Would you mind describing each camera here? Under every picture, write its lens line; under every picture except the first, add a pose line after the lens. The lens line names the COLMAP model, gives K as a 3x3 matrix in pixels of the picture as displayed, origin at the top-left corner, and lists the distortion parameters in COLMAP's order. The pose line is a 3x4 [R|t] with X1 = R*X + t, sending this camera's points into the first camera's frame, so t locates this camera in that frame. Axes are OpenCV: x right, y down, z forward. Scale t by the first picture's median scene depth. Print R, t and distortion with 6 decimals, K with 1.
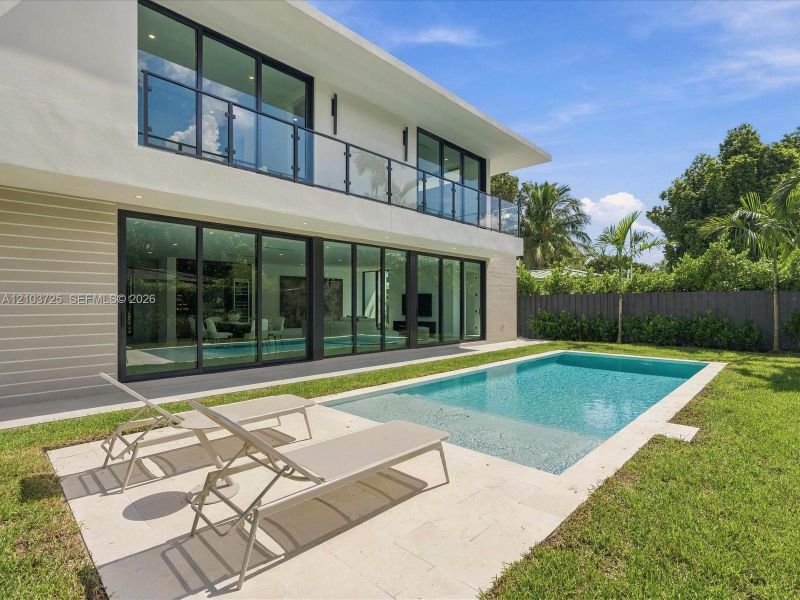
lens RADIAL K [[406.4, 0, 403.6], [0, 406.4, 301.6], [0, 0, 1]] dist [-0.016067, 0.004402]
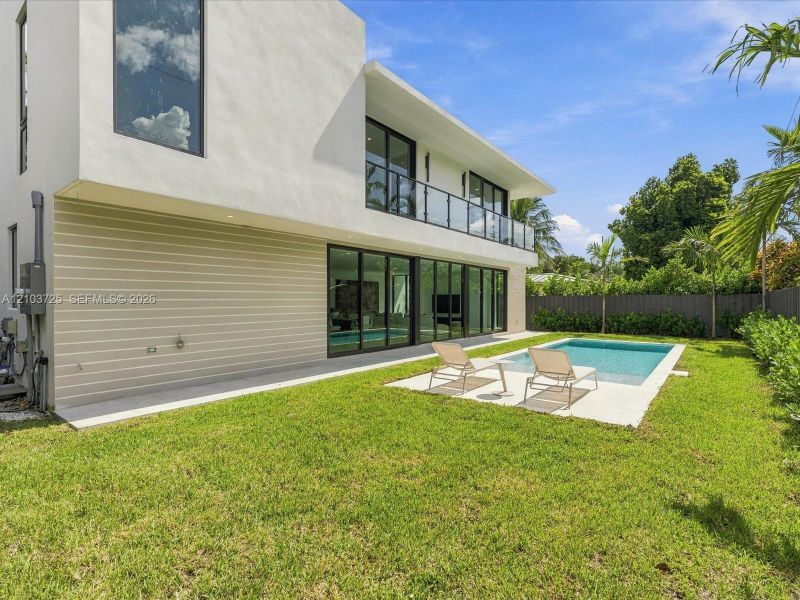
lens RADIAL K [[406.4, 0, 401.5], [0, 406.4, 301.5], [0, 0, 1]] dist [-0.016067, 0.004402]
pose [[0.994421, 0.002466, 0.105454, -0.325862], [-0.003581, 0.999940, 0.010386, -0.014938], [-0.105422, -0.010706, 0.994370, -0.301093]]
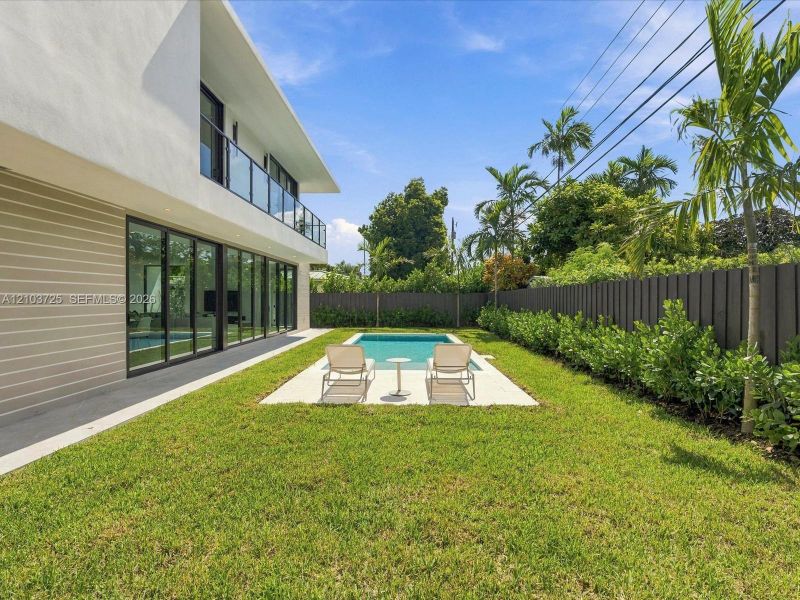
lens RADIAL K [[406.4, 0, 404.2], [0, 406.4, 302.5], [0, 0, 1]] dist [-0.016067, 0.004402]
pose [[0.727039, -0.004627, 0.686580, -0.499274], [-0.008038, 0.999851, 0.015251, -0.011197], [-0.686549, -0.016607, 0.726894, -0.150360]]
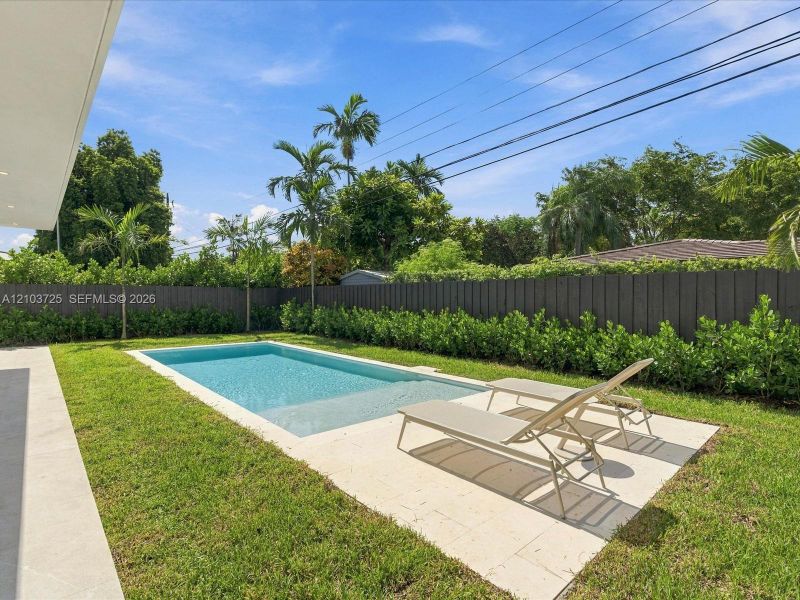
lens RADIAL K [[406.4, 0, 399.3], [0, 406.4, 315.4], [0, 0, 1]] dist [-0.016067, 0.004402]
pose [[0.072182, -0.044029, 0.996419, -0.455493], [-0.012612, 0.998905, 0.045052, -0.003423], [-0.997312, -0.015819, 0.071547, 0.377889]]
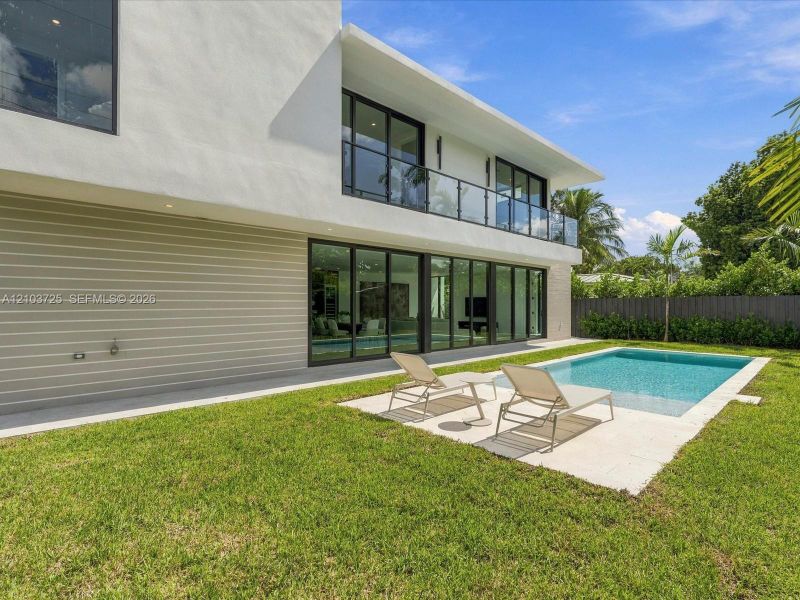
lens RADIAL K [[406.4, 0, 402.4], [0, 406.4, 301.6], [0, 0, 1]] dist [-0.016067, 0.004402]
pose [[0.998959, 0.000948, -0.045600, -0.182599], [-0.000996, 0.999999, -0.001029, -0.008219], [0.045599, 0.001073, 0.998959, -0.186128]]
